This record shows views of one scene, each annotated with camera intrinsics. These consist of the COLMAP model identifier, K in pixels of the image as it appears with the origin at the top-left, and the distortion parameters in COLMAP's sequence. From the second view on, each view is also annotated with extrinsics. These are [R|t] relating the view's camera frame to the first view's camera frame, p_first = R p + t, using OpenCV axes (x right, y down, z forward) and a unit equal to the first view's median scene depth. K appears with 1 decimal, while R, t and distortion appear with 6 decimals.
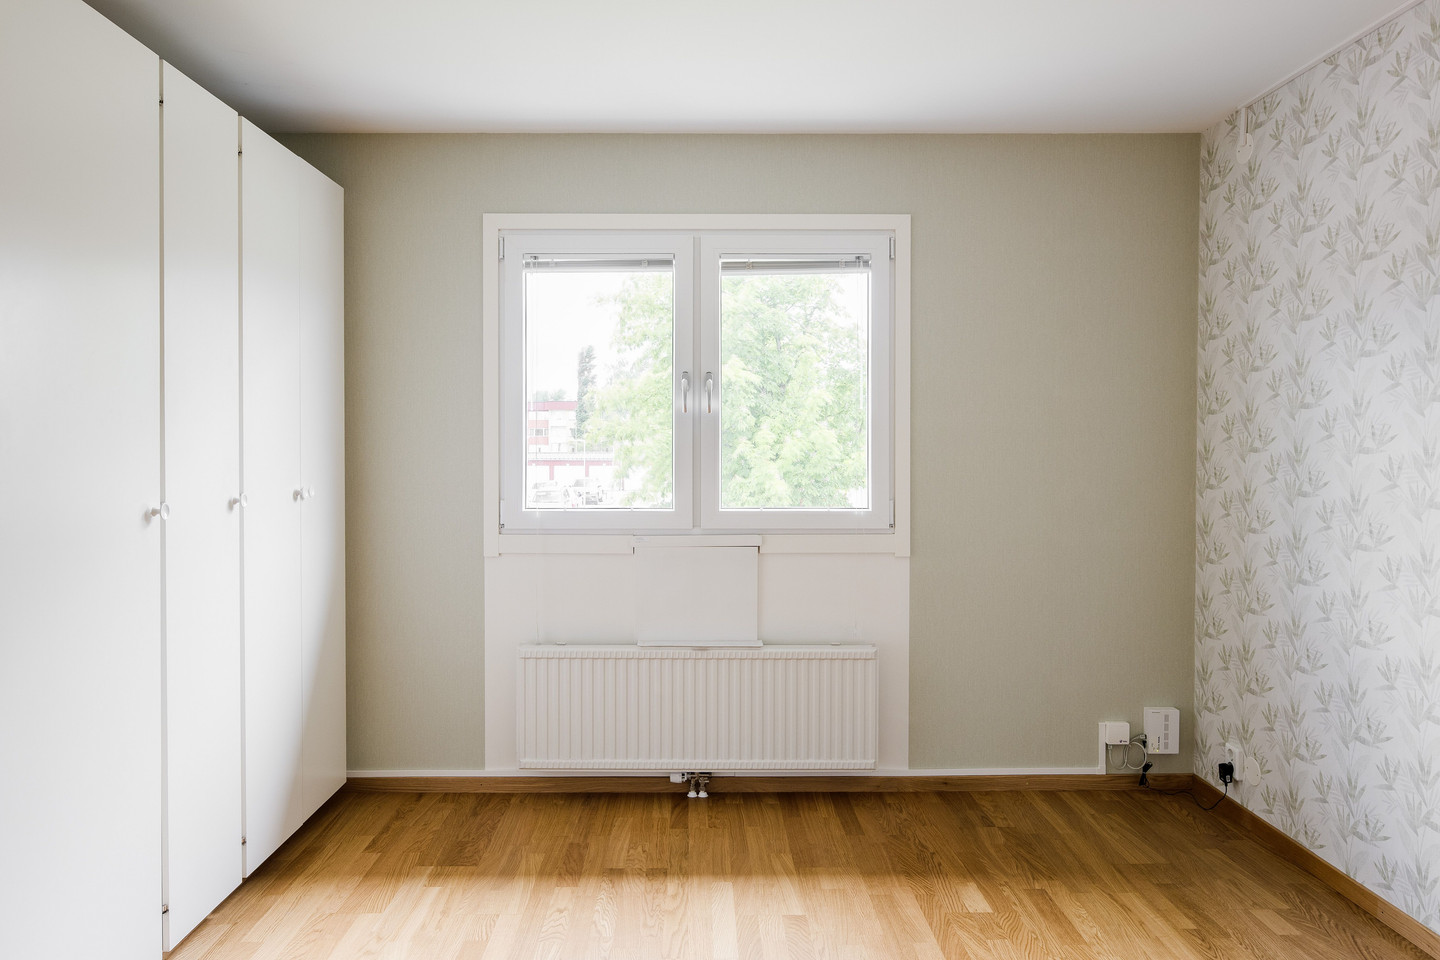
lens RADIAL K [[995.0, 0, 709.9], [0, 995.0, 457.5], [0, 0, 1]] dist [-0.005387, 0.000875]
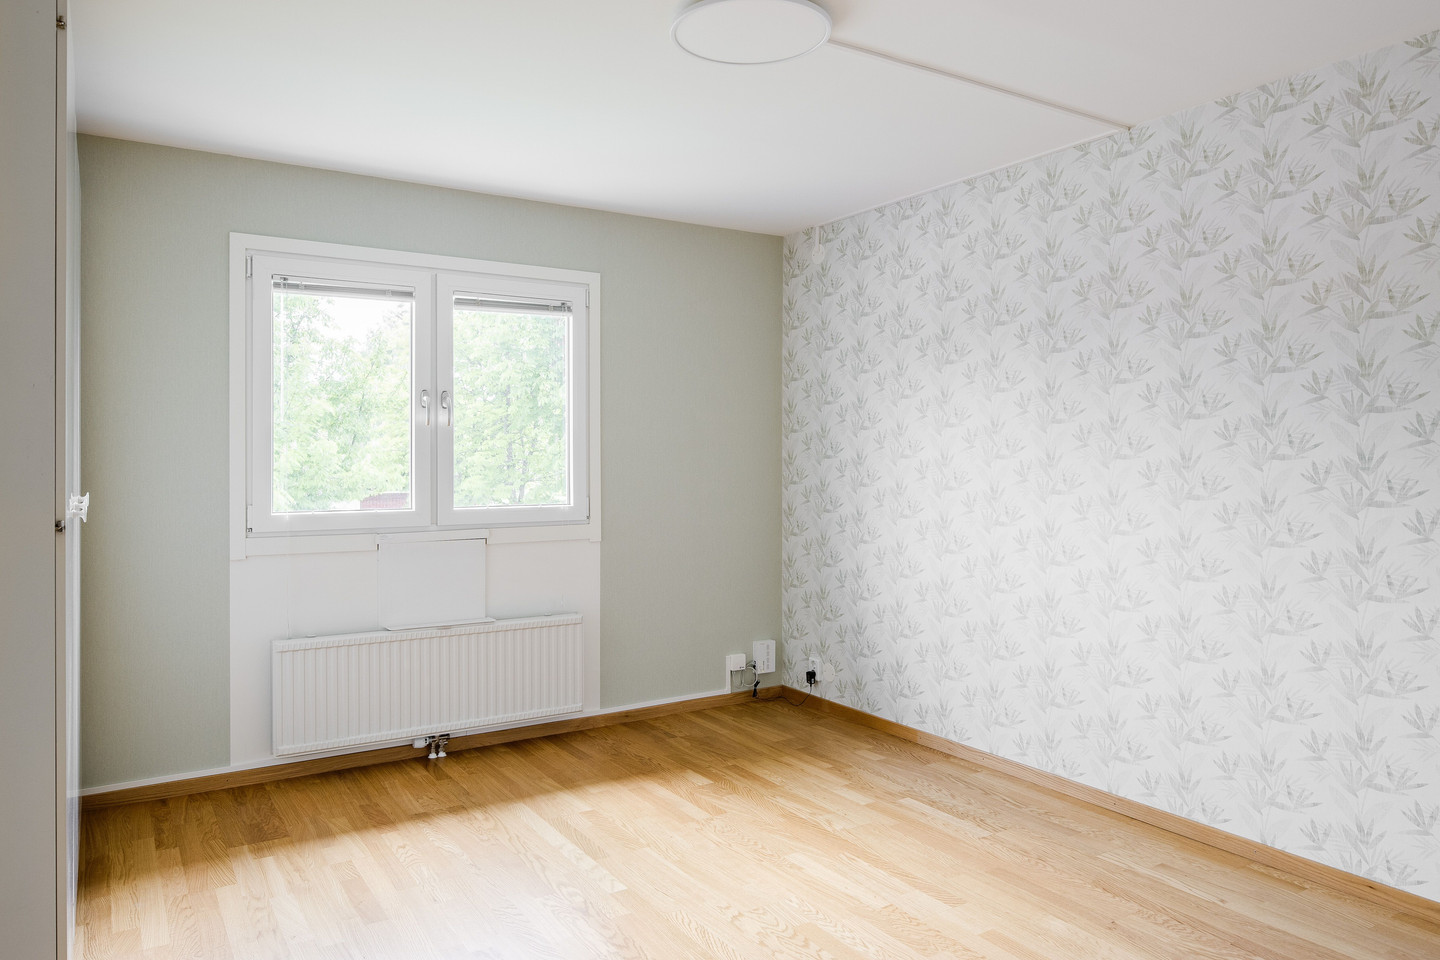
lens RADIAL K [[995.0, 0, 709.9], [0, 995.0, 457.5], [0, 0, 1]] dist [-0.005387, 0.000875]
pose [[0.844074, -0.000818, 0.536225, -0.372198], [0.008368, 0.999897, -0.011646, 0.008604], [-0.536161, 0.014317, 0.843994, -0.154403]]
